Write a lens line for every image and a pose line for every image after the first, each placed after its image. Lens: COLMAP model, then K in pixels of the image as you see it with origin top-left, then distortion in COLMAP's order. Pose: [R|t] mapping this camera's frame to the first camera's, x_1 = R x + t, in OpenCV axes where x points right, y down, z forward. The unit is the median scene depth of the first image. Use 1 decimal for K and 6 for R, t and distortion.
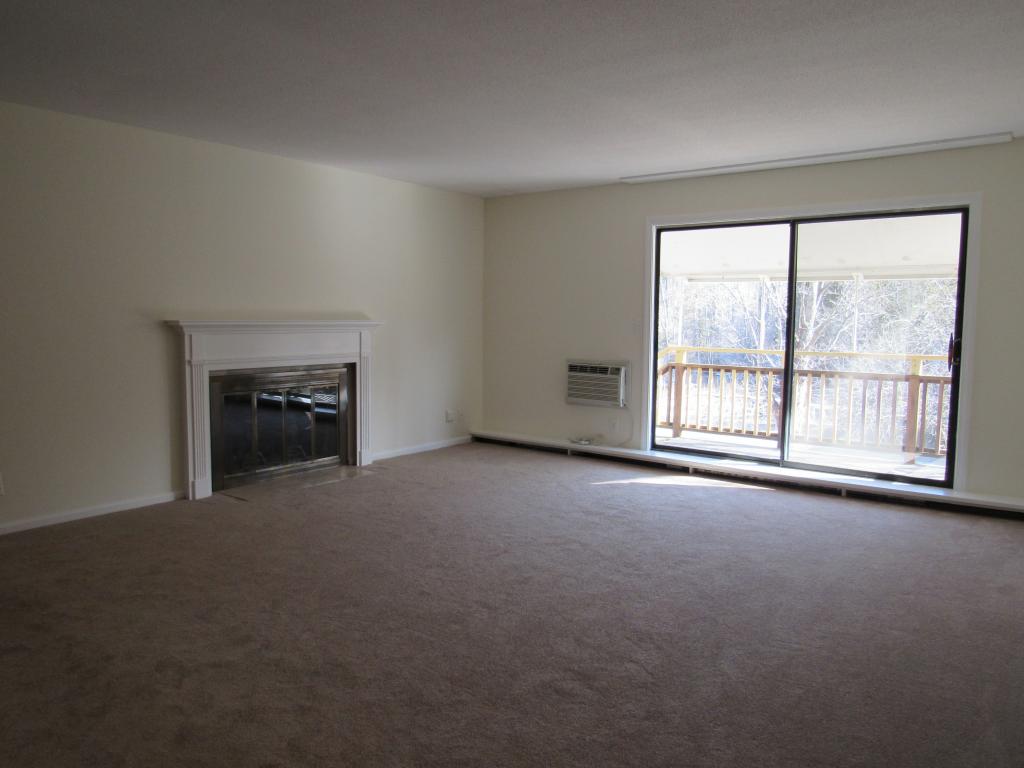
lens RADIAL K [[721.3, 0, 512.0], [0, 721.3, 384.0], [0, 0, 1]] dist [-0.037626, 0.003415]
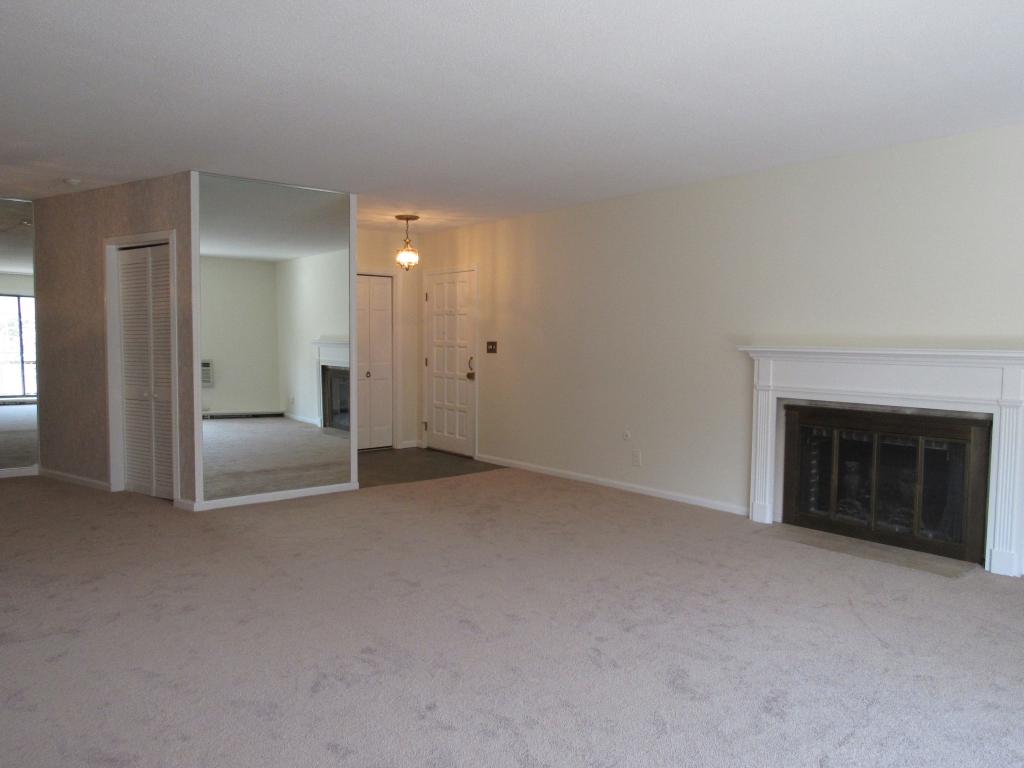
lens RADIAL K [[721.3, 0, 512.0], [0, 721.3, 384.0], [0, 0, 1]] dist [-0.037626, 0.003415]
pose [[-0.245925, 0.043570, -0.968309, 0.638861], [-0.100475, 0.992462, 0.070175, -0.070480], [0.964067, 0.114549, -0.239693, 0.890349]]
